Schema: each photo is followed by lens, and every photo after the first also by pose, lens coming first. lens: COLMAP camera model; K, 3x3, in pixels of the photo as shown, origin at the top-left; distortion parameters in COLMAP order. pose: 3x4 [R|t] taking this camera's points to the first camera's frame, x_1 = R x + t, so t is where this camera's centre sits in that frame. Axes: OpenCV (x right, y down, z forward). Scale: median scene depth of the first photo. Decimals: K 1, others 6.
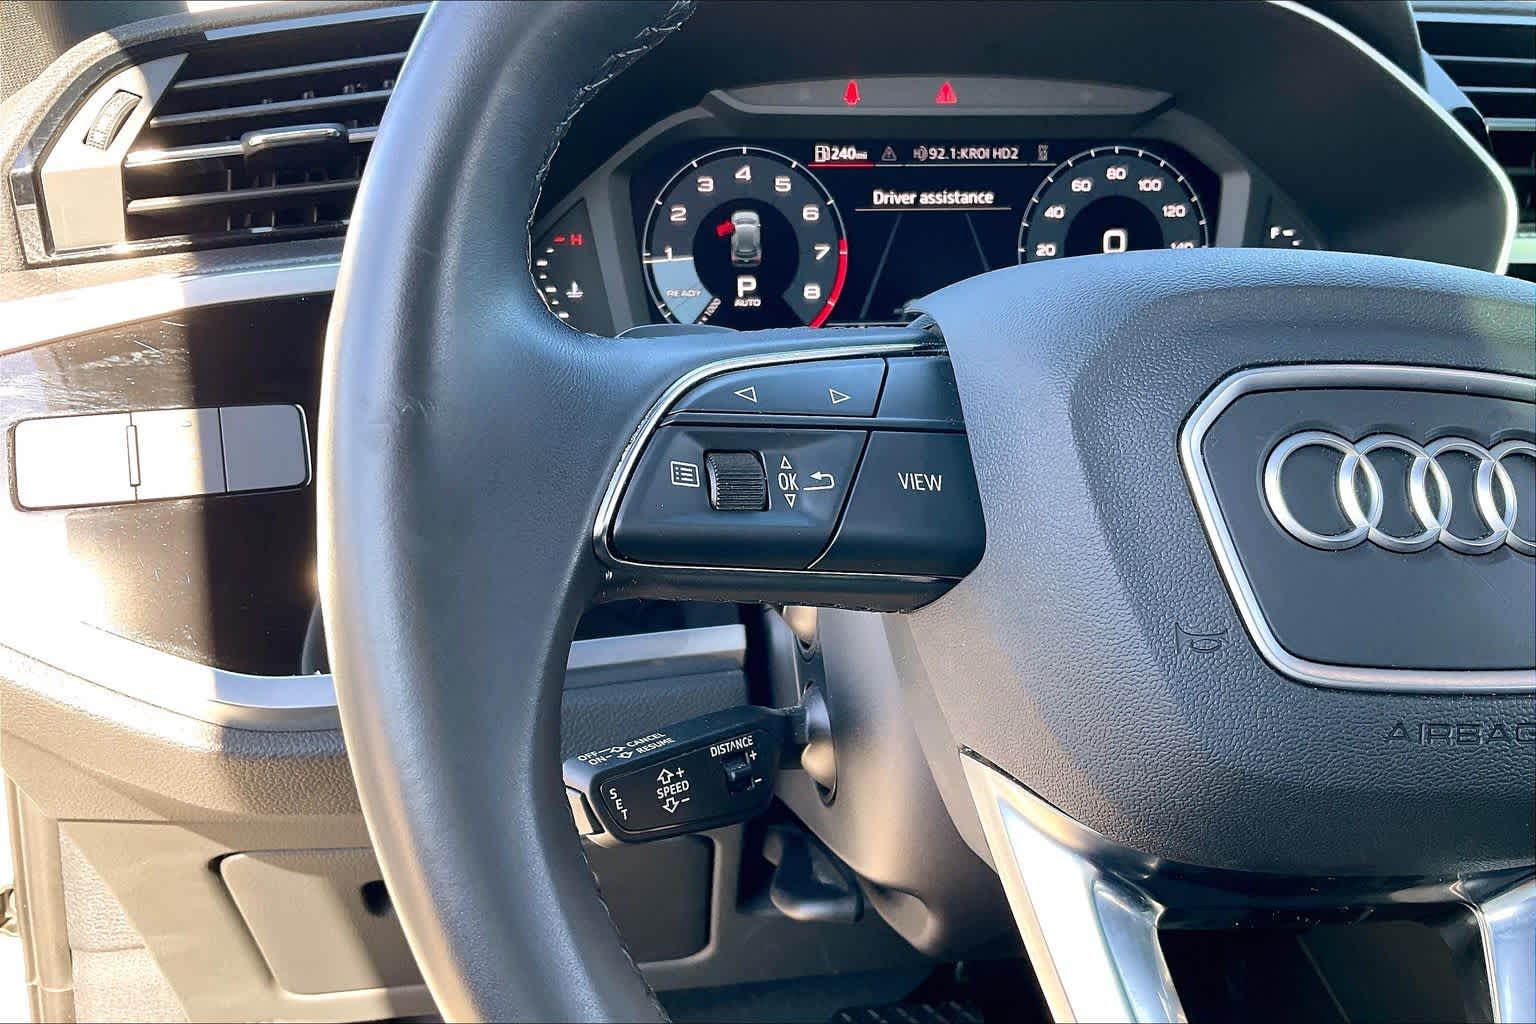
lens RADIAL K [[1293.0, 0, 765.3], [0, 1293.0, 523.0], [0, 0, 1]] dist [0.020700, -0.051216]
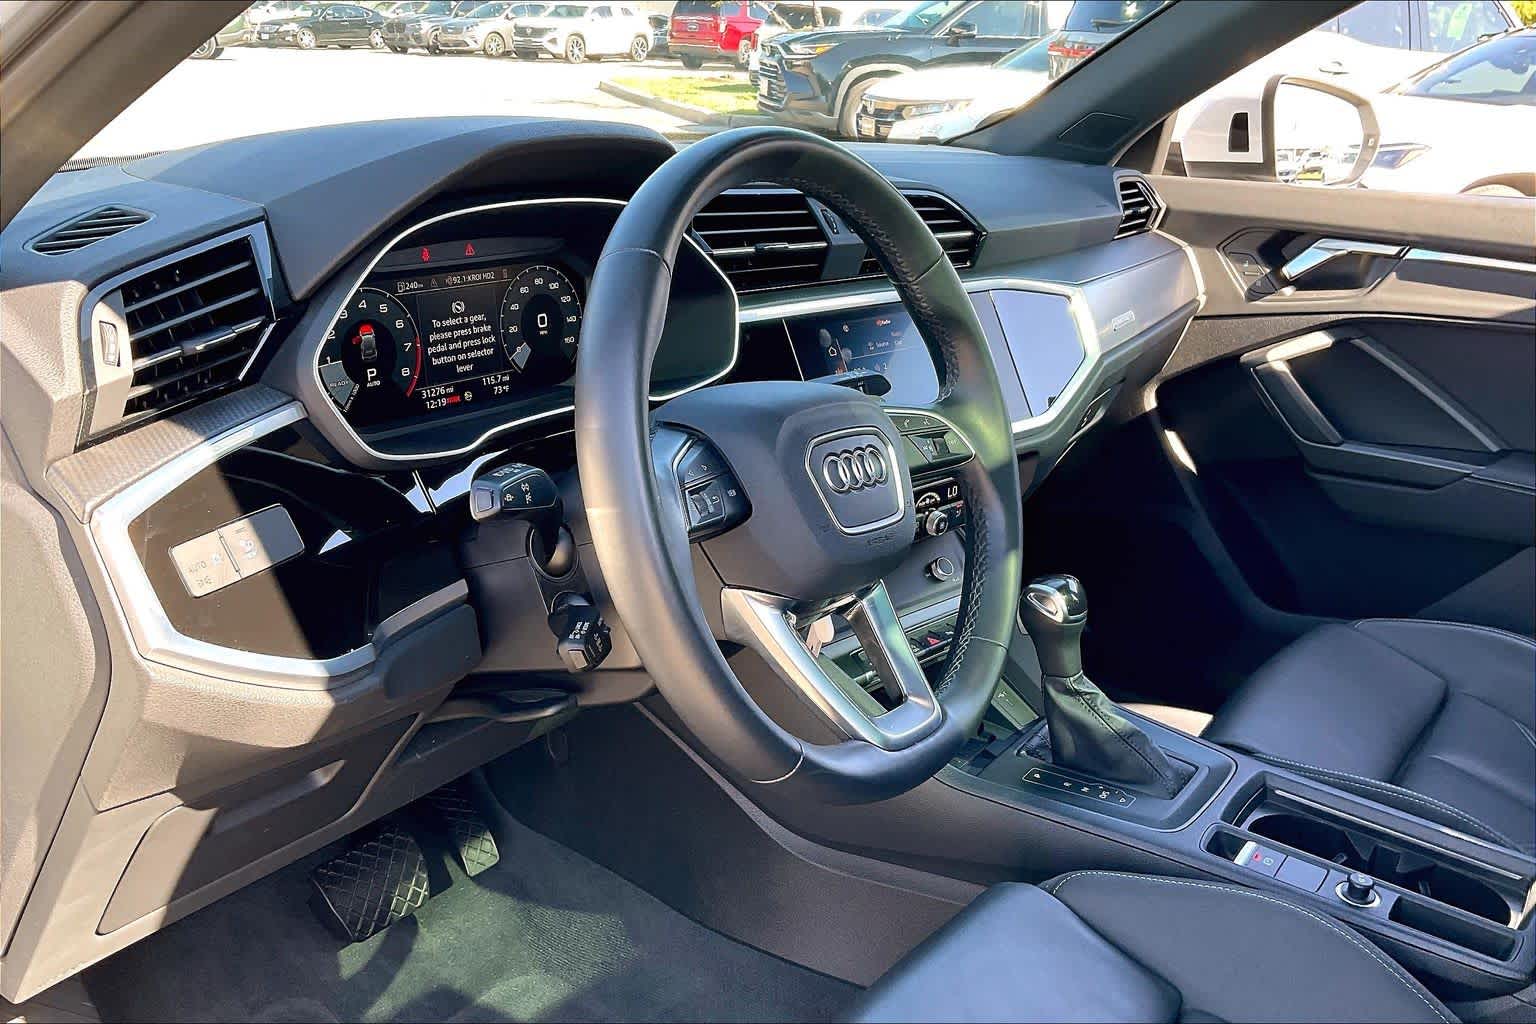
lens RADIAL K [[1357.4, 0, 728.9], [0, 1357.4, 530.9], [0, 0, 1]] dist [0.043377, -0.057222]
pose [[0.705136, -0.202192, 0.679634, -0.877119], [0.141100, 0.979325, 0.144957, -0.175528], [-0.694892, -0.006318, 0.719087, -0.500099]]
